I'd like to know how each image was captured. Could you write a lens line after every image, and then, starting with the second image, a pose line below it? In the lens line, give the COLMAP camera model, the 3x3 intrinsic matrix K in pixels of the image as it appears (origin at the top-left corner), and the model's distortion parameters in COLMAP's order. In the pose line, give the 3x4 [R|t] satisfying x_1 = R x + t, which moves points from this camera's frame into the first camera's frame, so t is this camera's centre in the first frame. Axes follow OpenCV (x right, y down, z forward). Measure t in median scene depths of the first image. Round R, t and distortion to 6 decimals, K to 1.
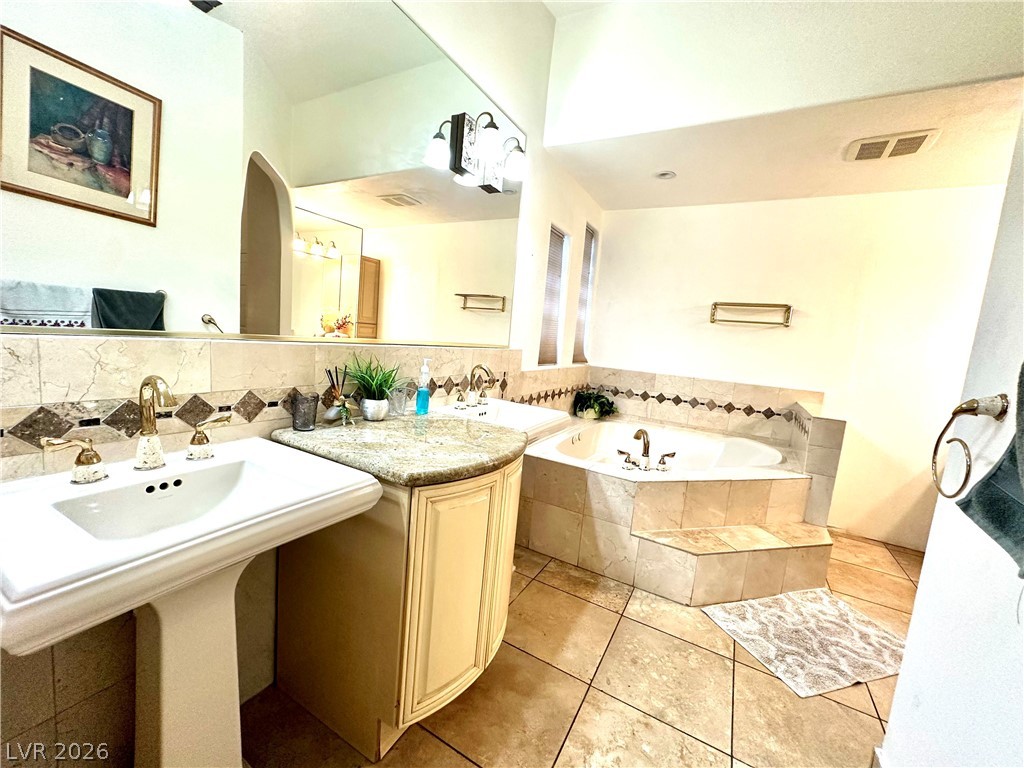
lens RADIAL K [[408.5, 0, 512.6], [0, 408.5, 381.7], [0, 0, 1]] dist [-0.001712, 0.000580]
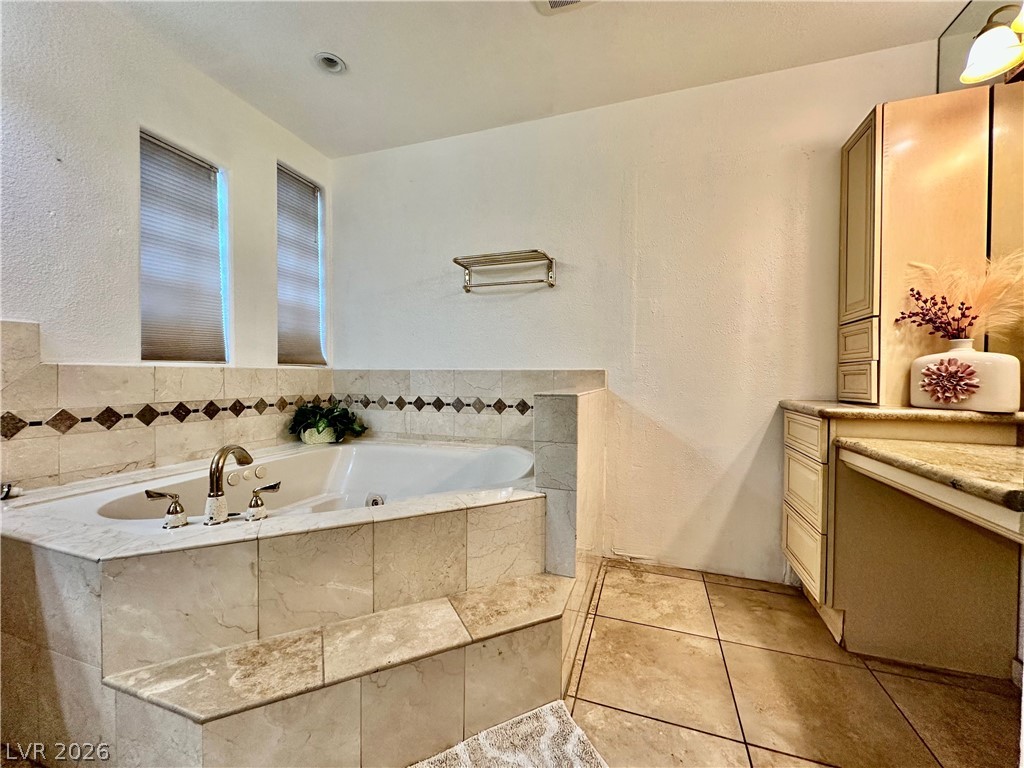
lens RADIAL K [[408.5, 0, 510.2], [0, 408.5, 381.4], [0, 0, 1]] dist [-0.001712, 0.000580]
pose [[0.980862, -0.080807, 0.177146, 0.506667], [0.096585, 0.991915, -0.082321, 0.097181], [-0.169061, 0.097855, 0.980736, 0.346663]]
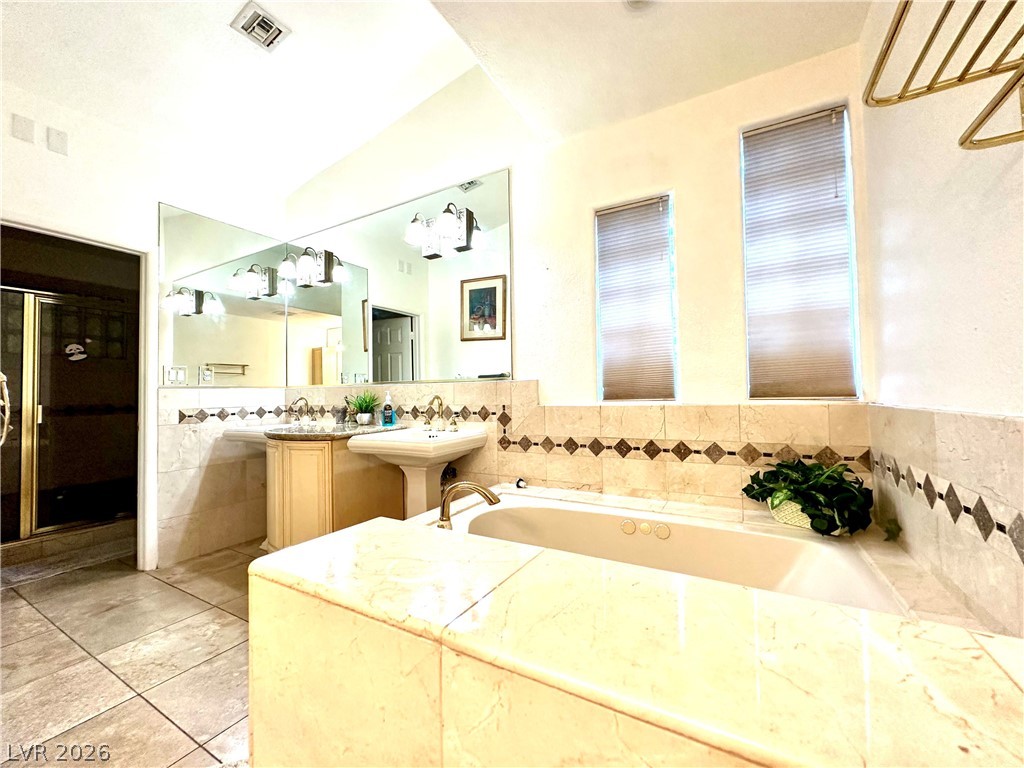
lens RADIAL K [[408.5, 0, 515.6], [0, 408.5, 385.6], [0, 0, 1]] dist [-0.001712, 0.000580]
pose [[-0.002658, -0.107948, -0.994153, 0.816858], [-0.097282, 0.989469, -0.107179, 0.026519], [0.995253, 0.096428, -0.013131, 0.912736]]
